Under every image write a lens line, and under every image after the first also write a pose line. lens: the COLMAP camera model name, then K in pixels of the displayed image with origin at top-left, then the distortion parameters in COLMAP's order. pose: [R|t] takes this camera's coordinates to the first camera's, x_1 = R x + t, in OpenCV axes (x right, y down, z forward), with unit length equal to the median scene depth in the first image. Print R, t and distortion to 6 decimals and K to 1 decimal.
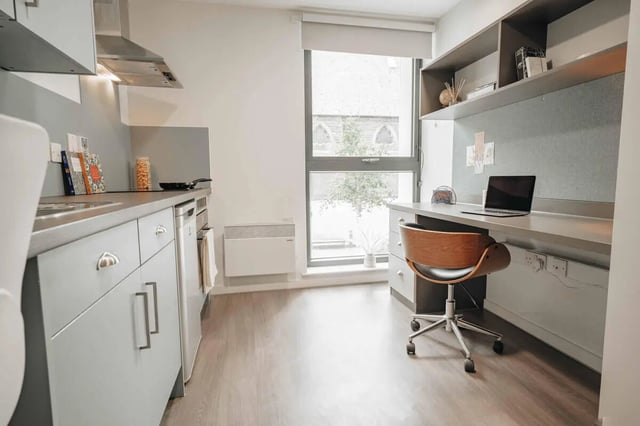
lens RADIAL K [[342.2, 0, 321.6], [0, 342.2, 211.5], [0, 0, 1]] dist [-0.004417, 0.002327]
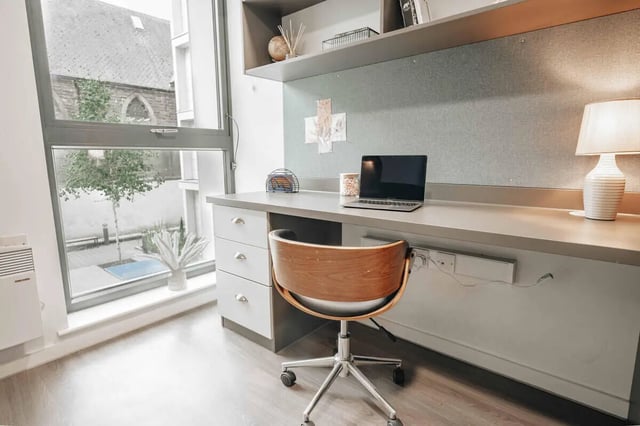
lens RADIAL K [[342.2, 0, 315.7], [0, 342.2, 213.0], [0, 0, 1]] dist [-0.004417, 0.002327]
pose [[0.789879, -0.093918, 0.606028, -0.052284], [0.057839, 0.995208, 0.078844, -0.034346], [-0.610529, -0.027225, 0.791526, 0.369877]]
